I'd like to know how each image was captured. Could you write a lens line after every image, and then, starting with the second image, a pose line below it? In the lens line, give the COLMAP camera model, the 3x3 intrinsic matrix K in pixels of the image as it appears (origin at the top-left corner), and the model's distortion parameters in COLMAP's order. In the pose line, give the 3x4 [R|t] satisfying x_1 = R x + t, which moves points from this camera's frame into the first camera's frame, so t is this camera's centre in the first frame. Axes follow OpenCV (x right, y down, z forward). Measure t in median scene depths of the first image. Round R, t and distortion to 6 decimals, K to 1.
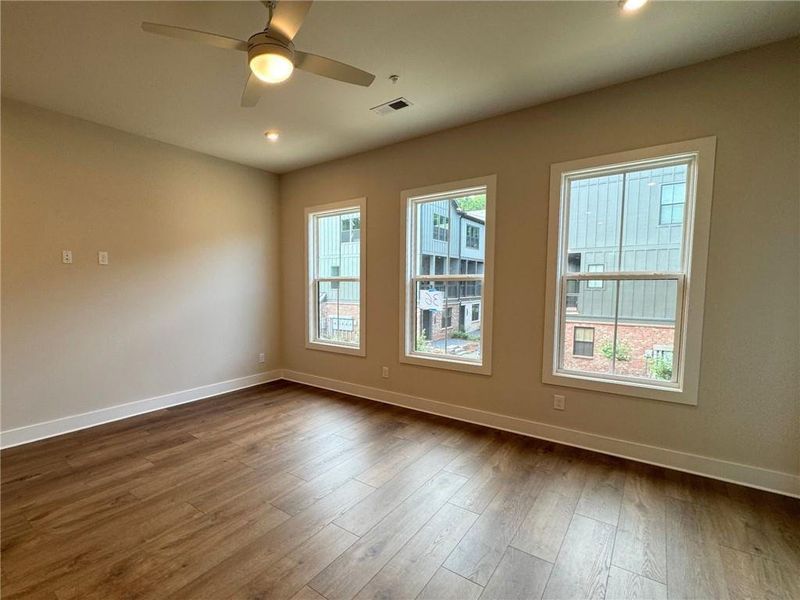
lens RADIAL K [[377.9, 0, 385.9], [0, 377.9, 327.8], [0, 0, 1]] dist [0.000872, 0.000924]
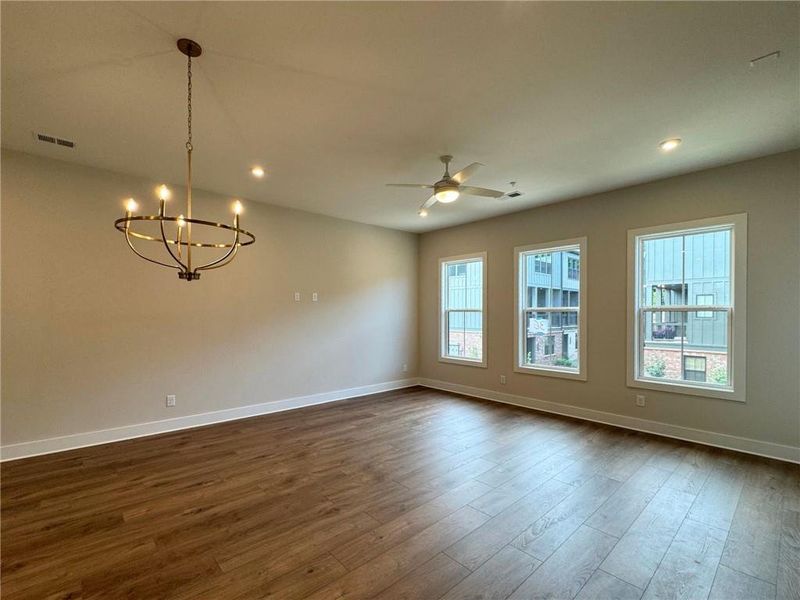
lens RADIAL K [[381.1, 0, 398.9], [0, 381.1, 315.2], [0, 0, 1]] dist [0.002052, 0.001121]
pose [[0.977099, 0.002129, -0.212775, -0.075194], [-0.025530, 0.993900, -0.107294, 0.046926], [0.211248, 0.110268, 0.971193, -0.419727]]
